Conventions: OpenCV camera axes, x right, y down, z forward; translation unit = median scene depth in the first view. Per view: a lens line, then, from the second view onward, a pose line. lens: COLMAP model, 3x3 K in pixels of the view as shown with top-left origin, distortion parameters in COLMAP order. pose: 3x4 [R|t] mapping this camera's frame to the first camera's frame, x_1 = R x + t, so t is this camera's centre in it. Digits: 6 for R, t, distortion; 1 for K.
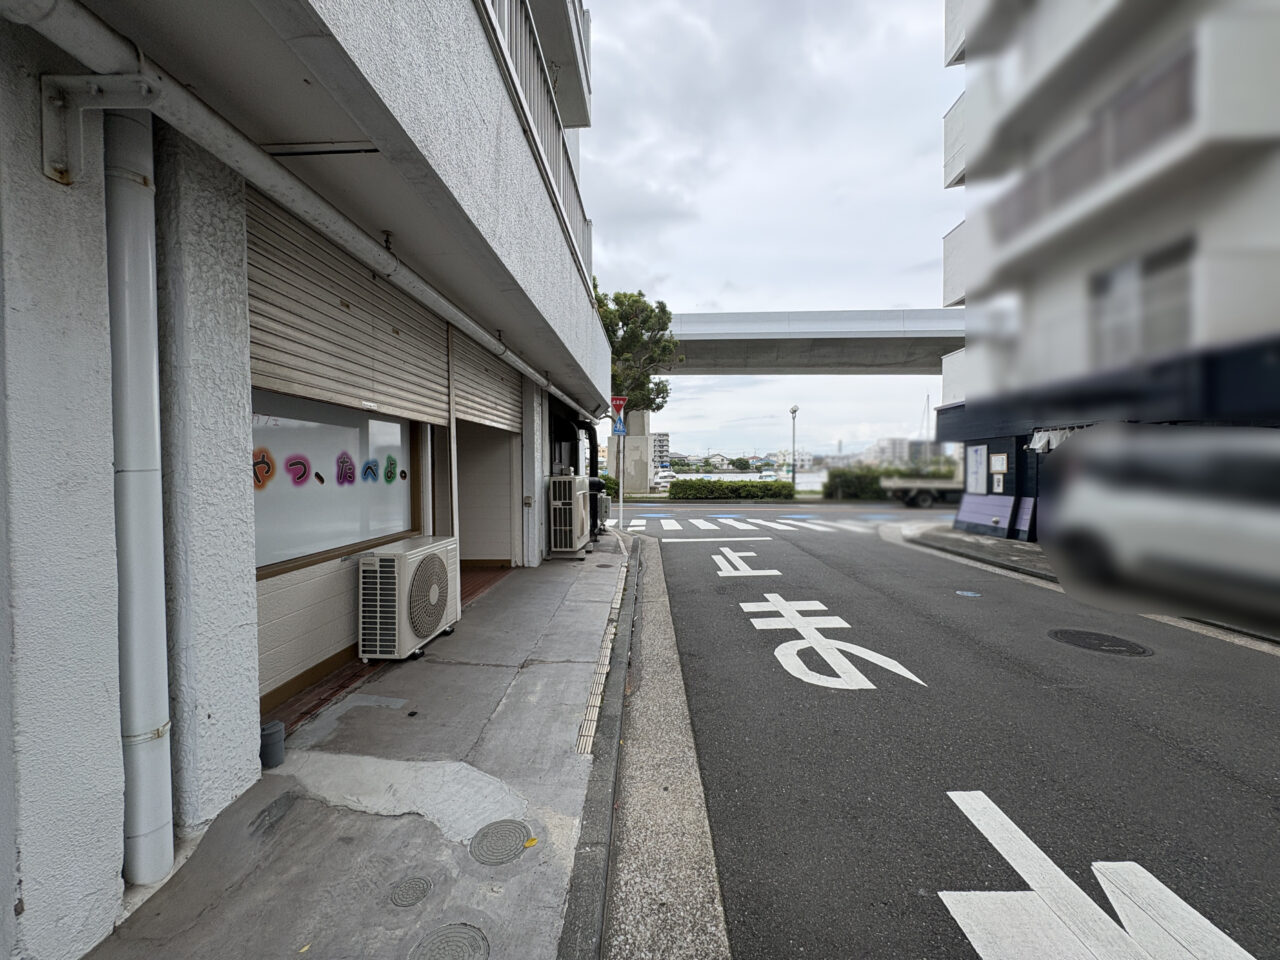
lens RADIAL K [[513.7, 0, 641.8], [0, 513.7, 476.0], [0, 0, 1]] dist [0.002921, 0.000044]
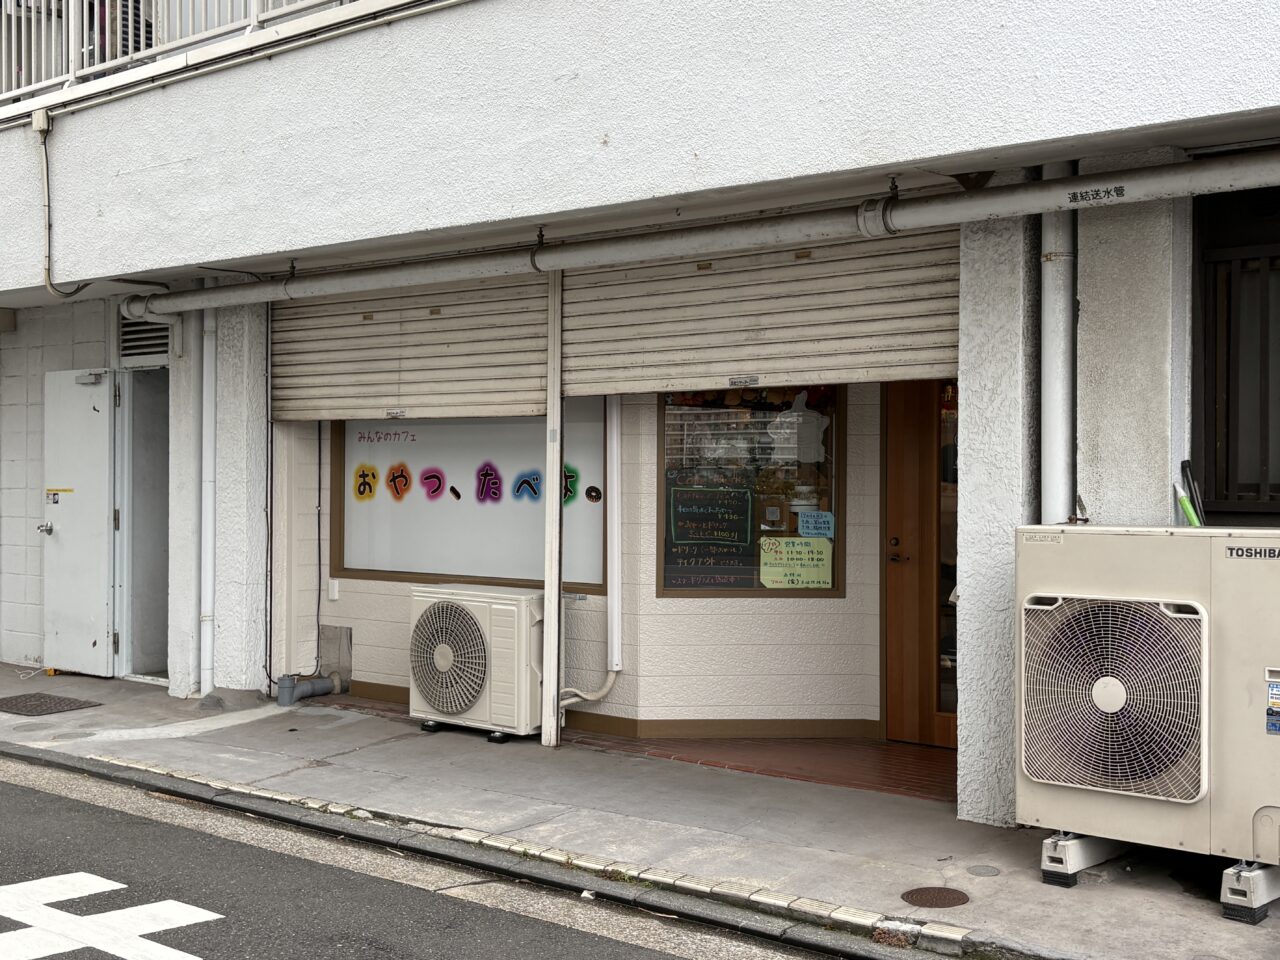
lens RADIAL K [[1540.7, 0, 645.9], [0, 1540.7, 480.7], [0, 0, 1]] dist [0.169932, 0.000000]
pose [[-0.623958, 0.002882, -0.781453, 1.221482], [-0.015112, 0.999762, 0.015754, -0.061969], [0.781312, 0.021639, -0.623766, 2.813246]]
